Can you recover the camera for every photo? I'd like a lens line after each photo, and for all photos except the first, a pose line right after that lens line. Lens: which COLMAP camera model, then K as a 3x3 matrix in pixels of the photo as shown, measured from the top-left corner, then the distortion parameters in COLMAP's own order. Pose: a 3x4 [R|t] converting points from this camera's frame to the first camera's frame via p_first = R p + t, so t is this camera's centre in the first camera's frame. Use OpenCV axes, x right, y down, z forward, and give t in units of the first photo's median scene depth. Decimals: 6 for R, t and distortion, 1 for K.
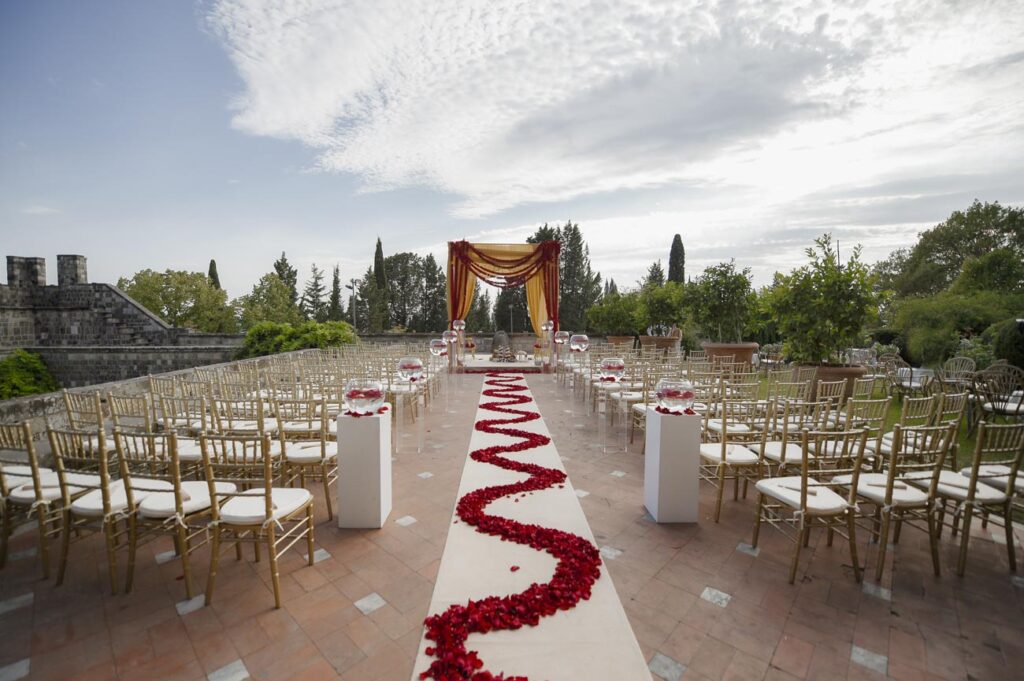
lens RADIAL K [[435.7, 0, 509.0], [0, 435.7, 329.1], [0, 0, 1]] dist [0.000057, -0.007989]
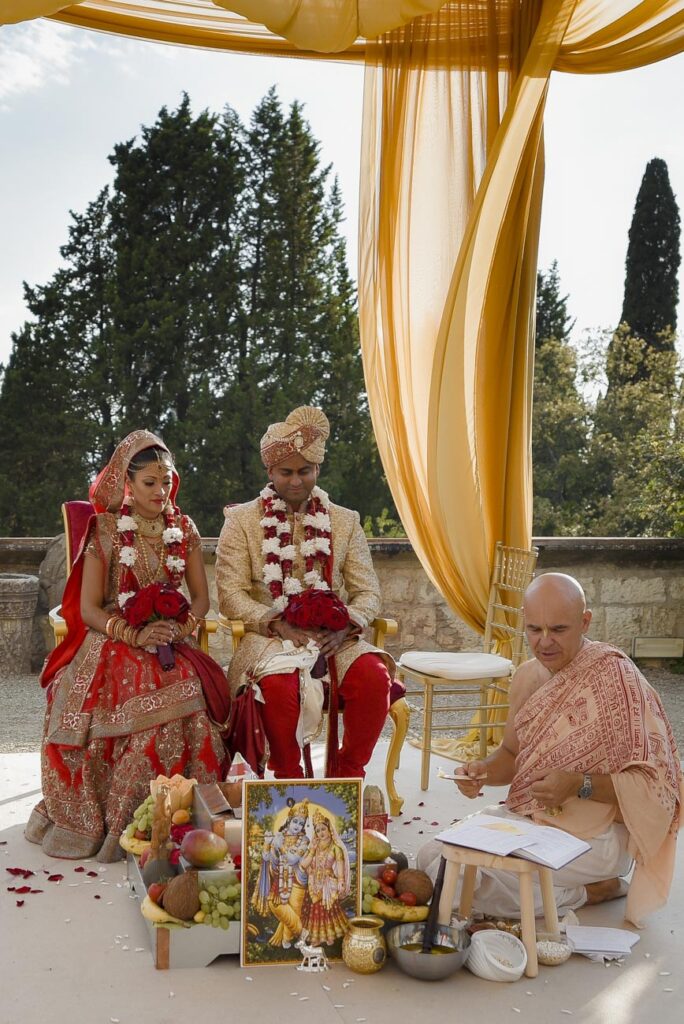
lens RADIAL K [[1286.1, 0, 255.5], [0, 1286.1, 561.6], [0, 0, 1]] dist [0.021158, 0.021572]
pose [[0.982546, -0.001587, 0.186015, -0.070288], [-0.008434, 0.998555, 0.053067, -0.013129], [-0.185830, -0.053709, 0.981113, 0.843764]]
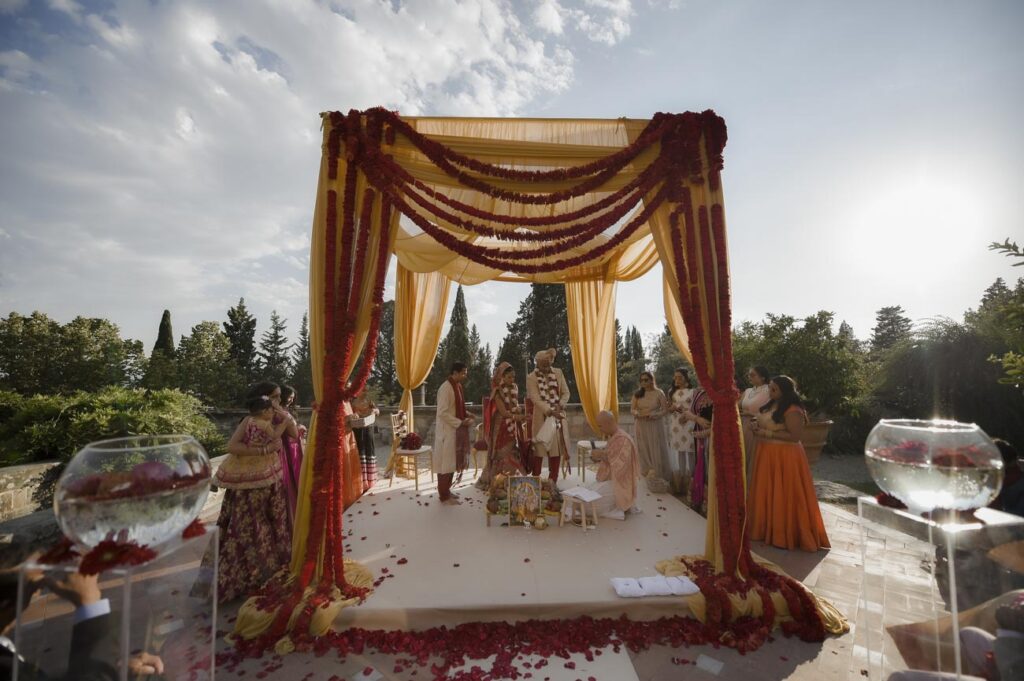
lens RADIAL K [[411.6, 0, 509.2], [0, 411.6, 329.5], [0, 0, 1]] dist [-0.000752, -0.000028]
pose [[0.999914, -0.013123, -0.000027, -0.022848], [0.013007, 0.991376, -0.130403, -0.027851], [0.001738, 0.130391, 0.991461, 0.758239]]
